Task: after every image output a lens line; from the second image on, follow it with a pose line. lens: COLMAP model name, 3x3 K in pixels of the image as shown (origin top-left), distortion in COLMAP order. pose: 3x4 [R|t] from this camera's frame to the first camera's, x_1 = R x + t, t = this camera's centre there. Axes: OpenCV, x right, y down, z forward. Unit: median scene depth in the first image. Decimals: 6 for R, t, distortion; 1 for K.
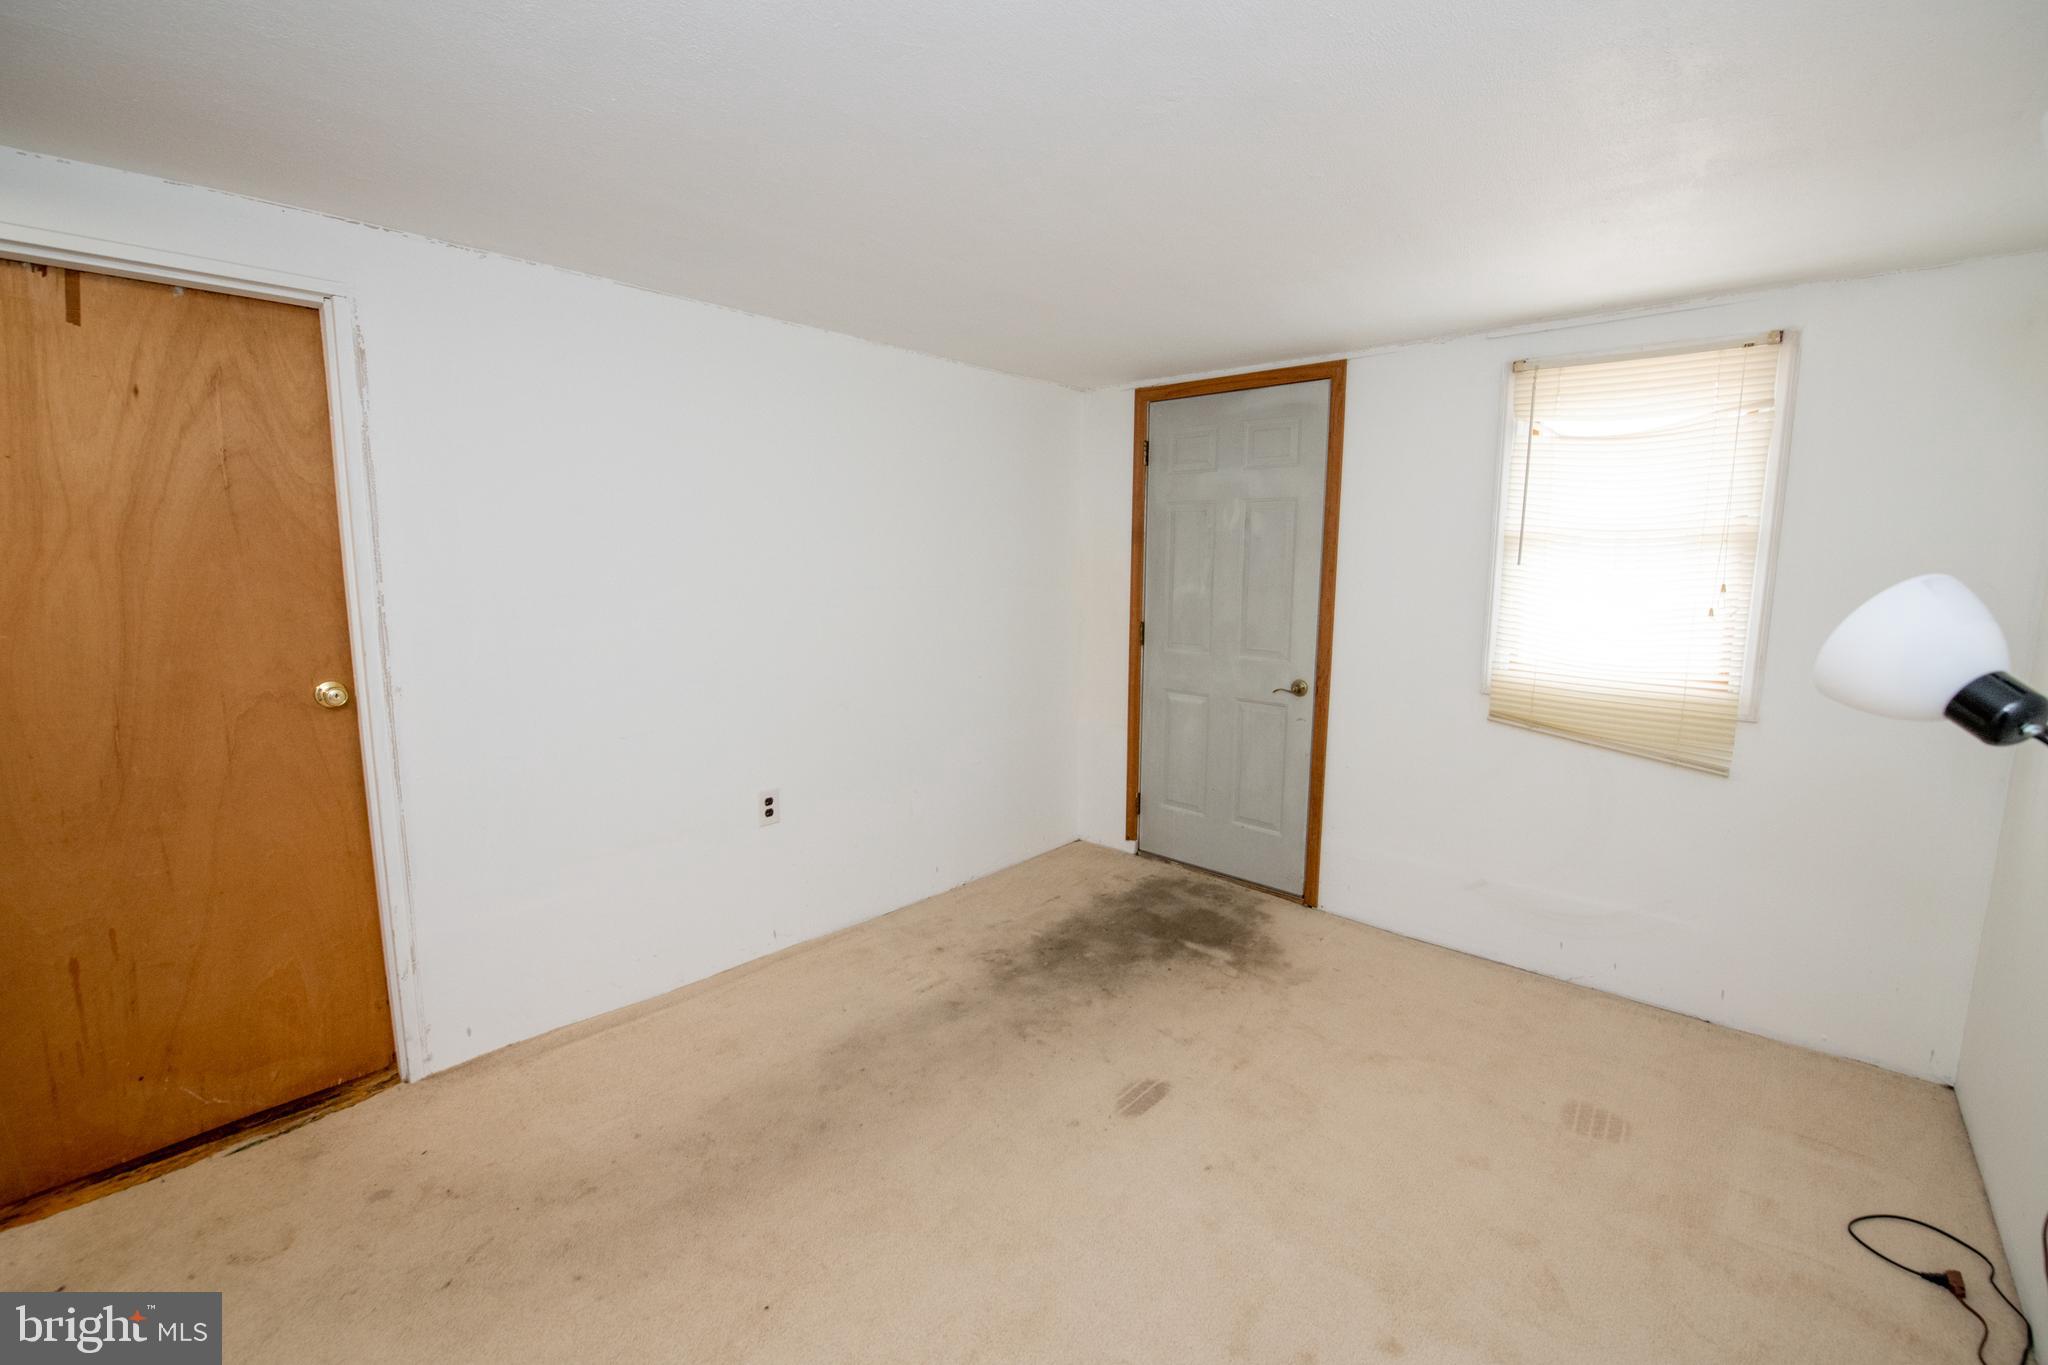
lens RADIAL K [[852.6, 0, 1018.0], [0, 852.6, 680.4], [0, 0, 1]] dist [-0.019138, -0.000726]
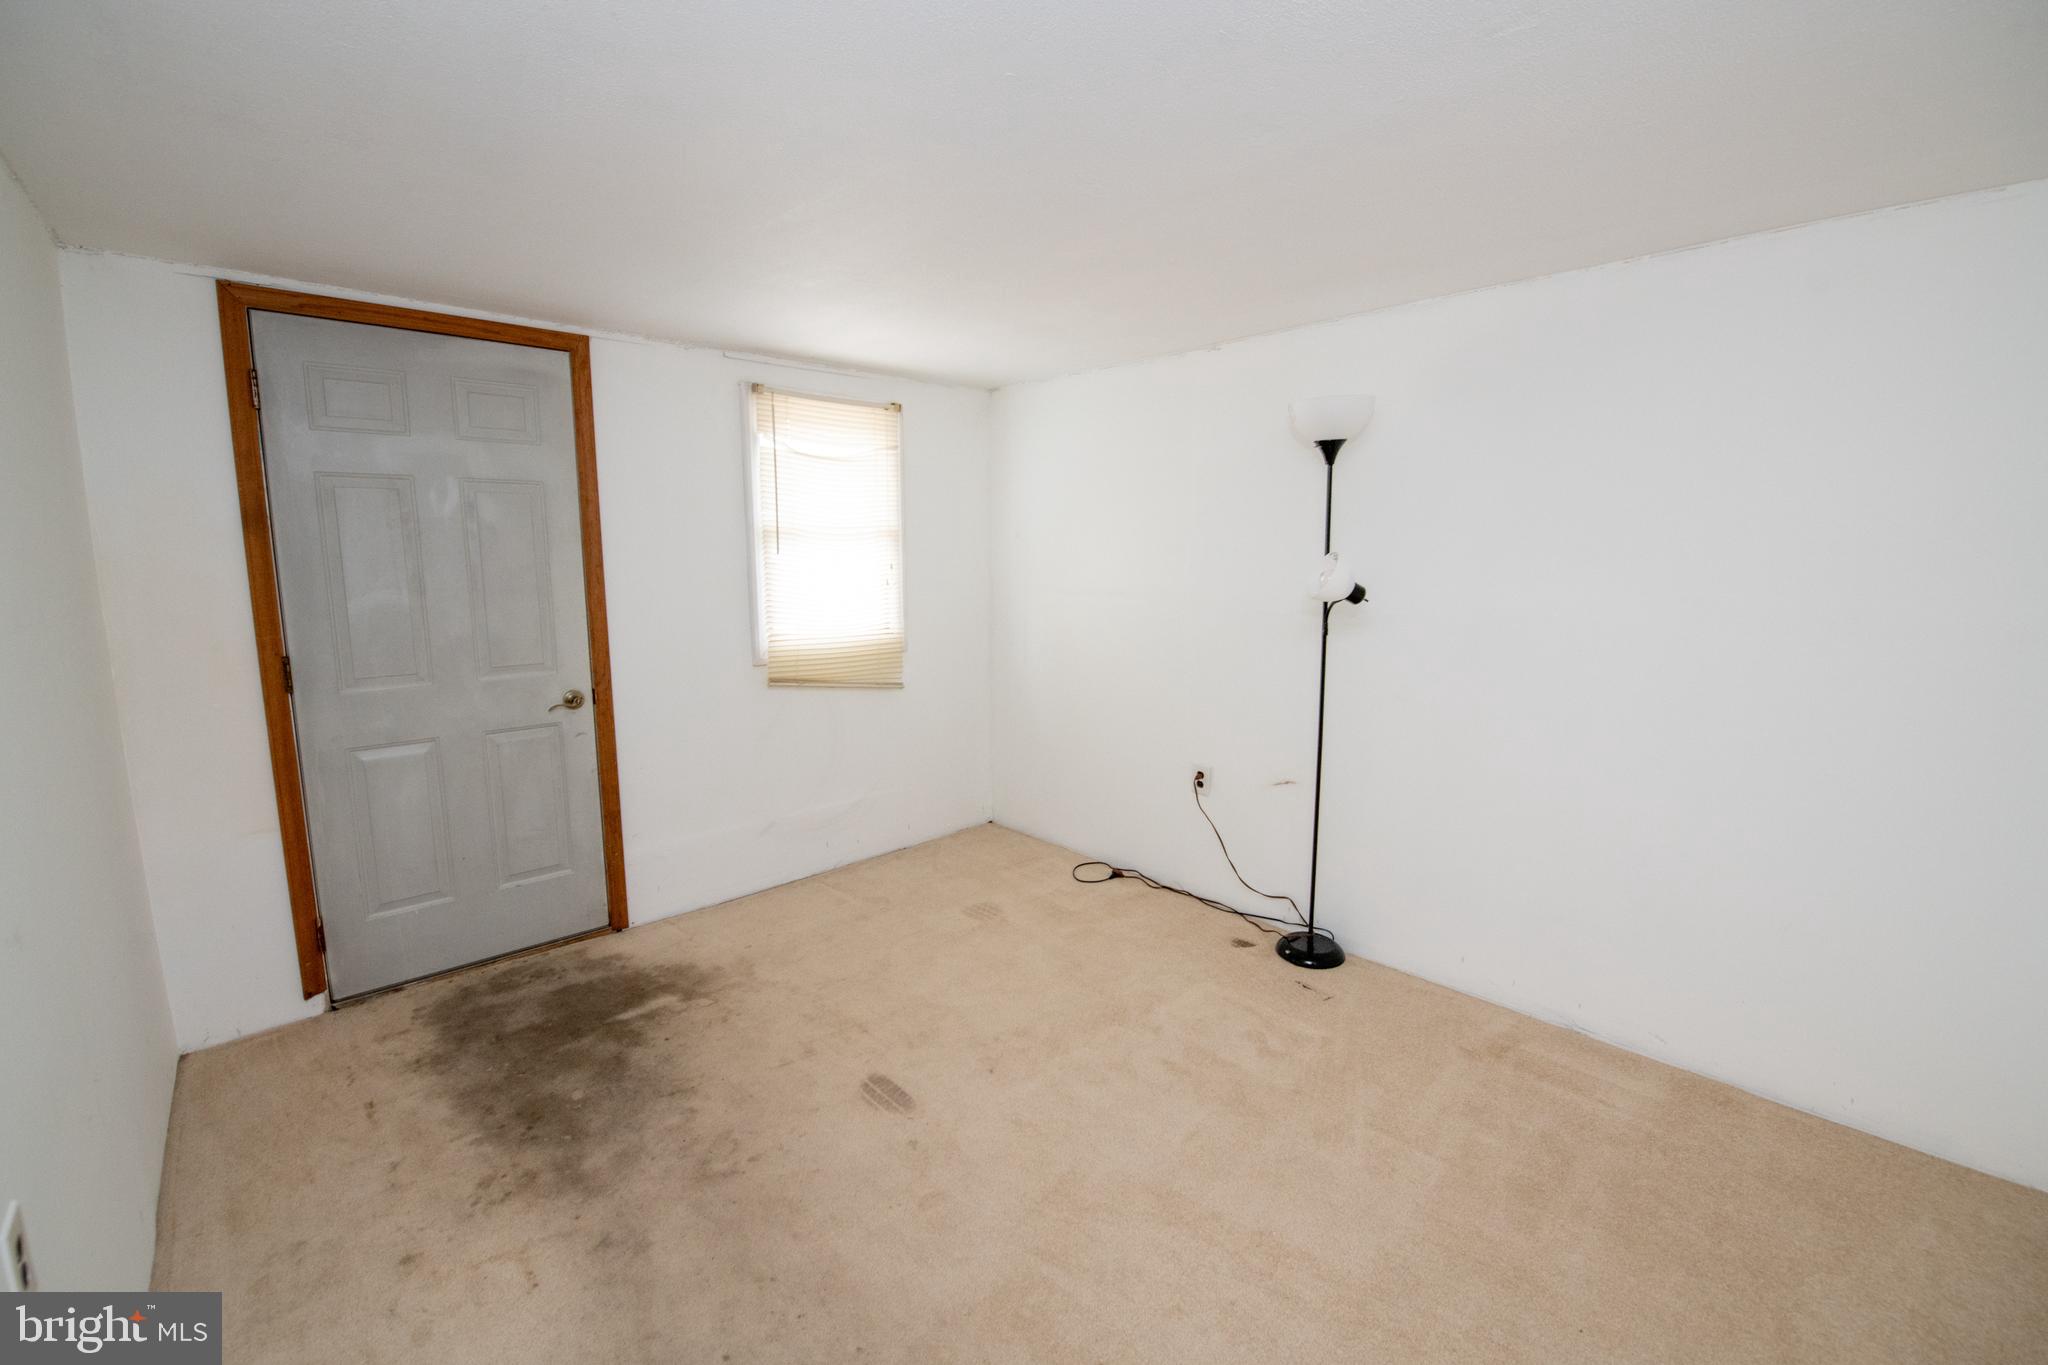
lens RADIAL K [[852.6, 0, 1018.0], [0, 852.6, 680.4], [0, 0, 1]] dist [-0.019138, -0.000726]
pose [[0.073187, -0.158483, 0.984646, -0.529374], [0.150045, 0.977805, 0.146230, -0.074310], [-0.985967, 0.137039, 0.095342, 0.489233]]
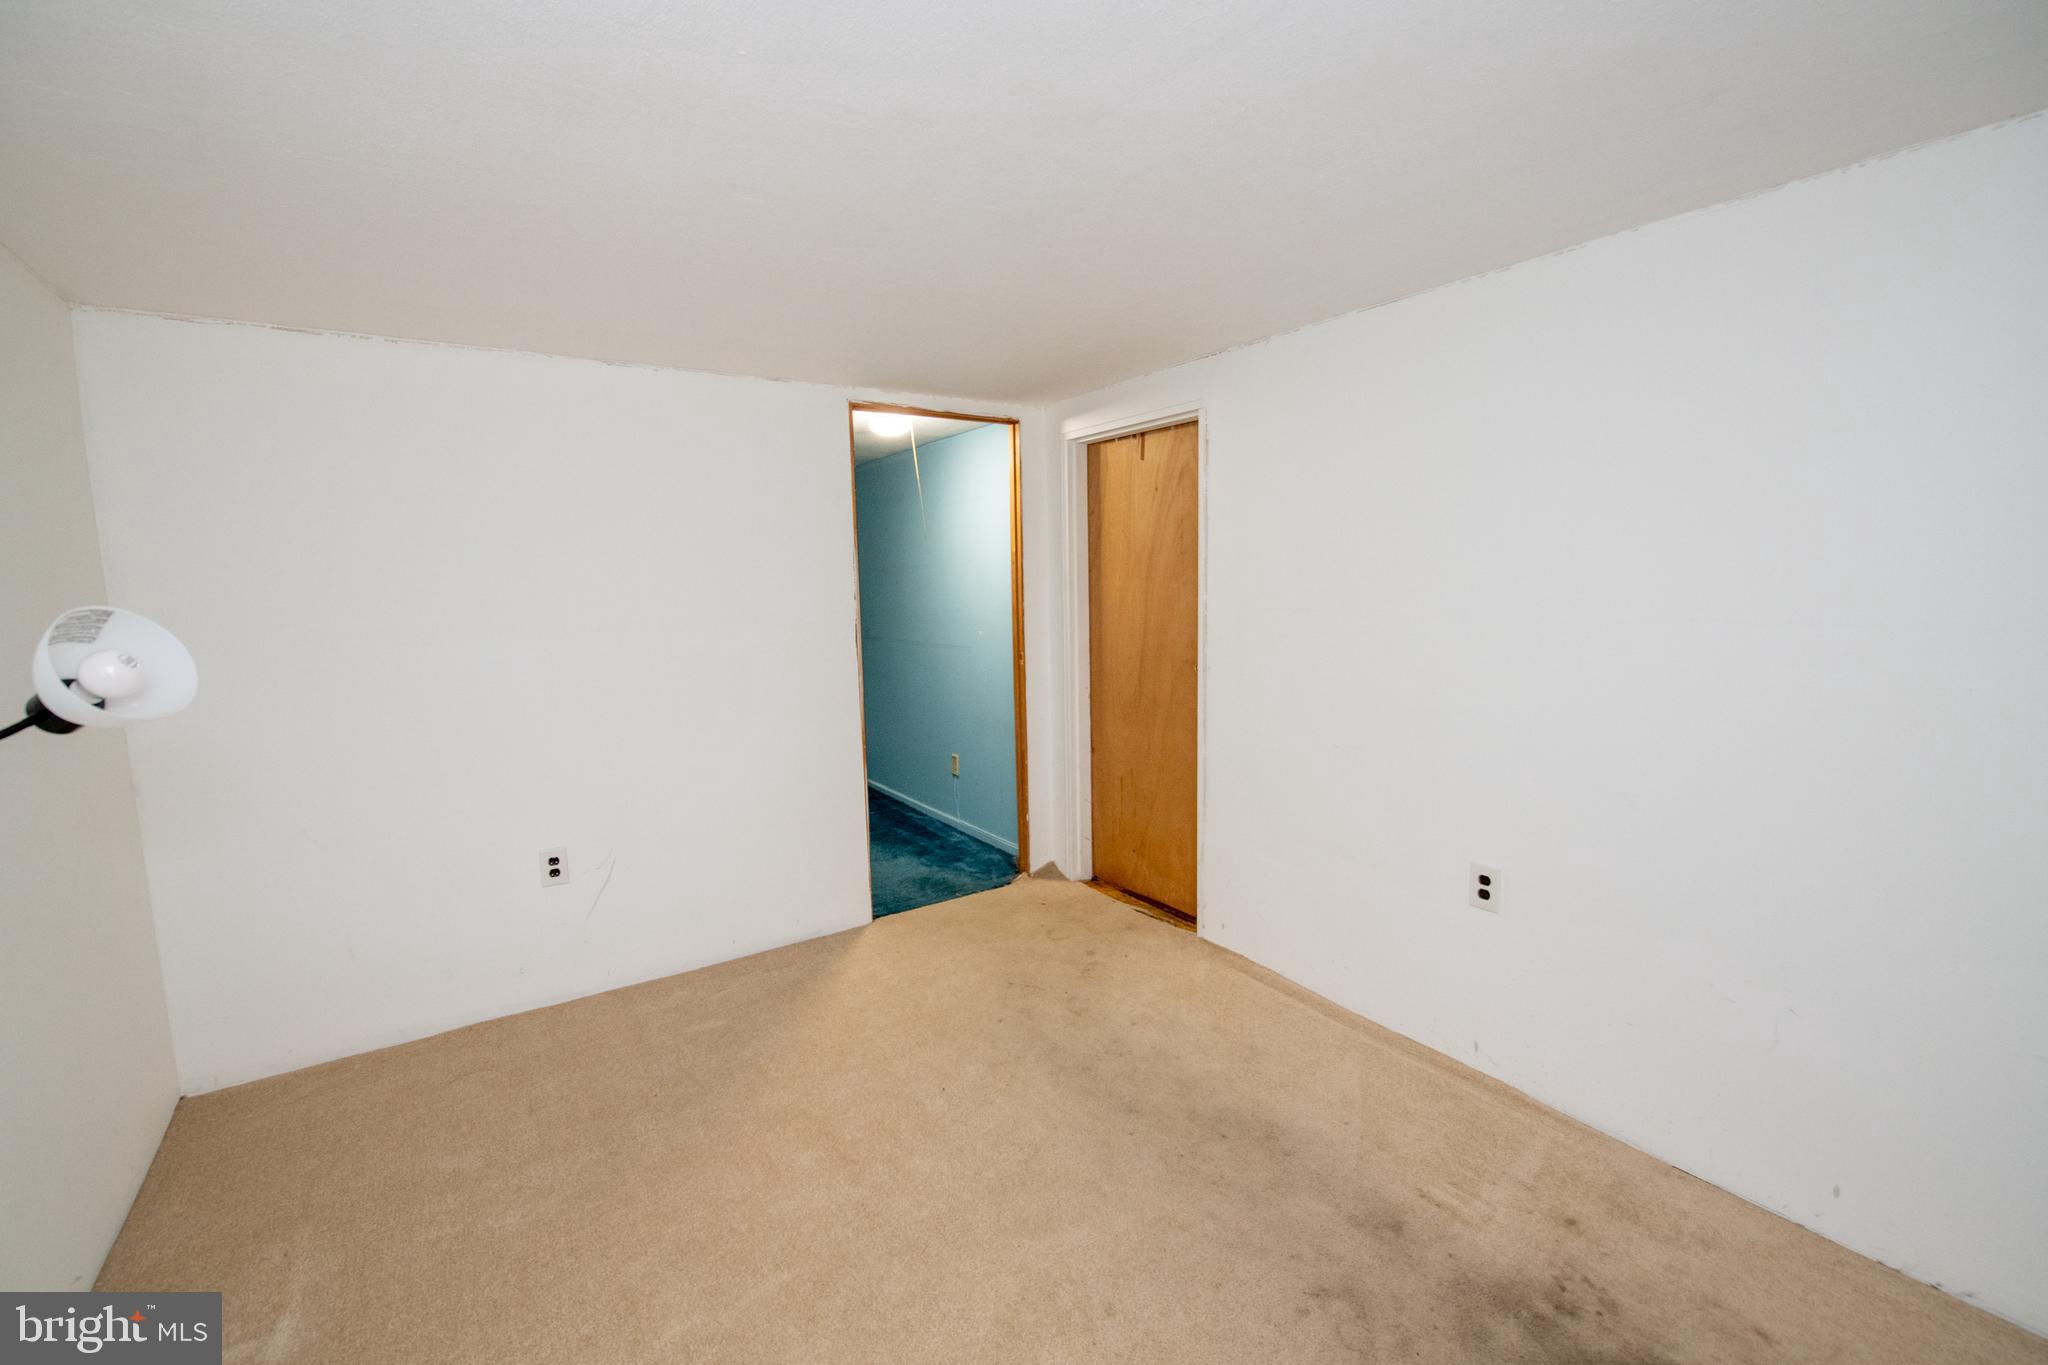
lens RADIAL K [[852.6, 0, 1018.0], [0, 852.6, 680.4], [0, 0, 1]] dist [-0.019138, -0.000726]
pose [[-0.238877, 0.113974, -0.964338, 0.515417], [-0.123600, 0.981442, 0.146613, -0.095725], [0.963151, 0.154215, -0.220357, 0.678066]]
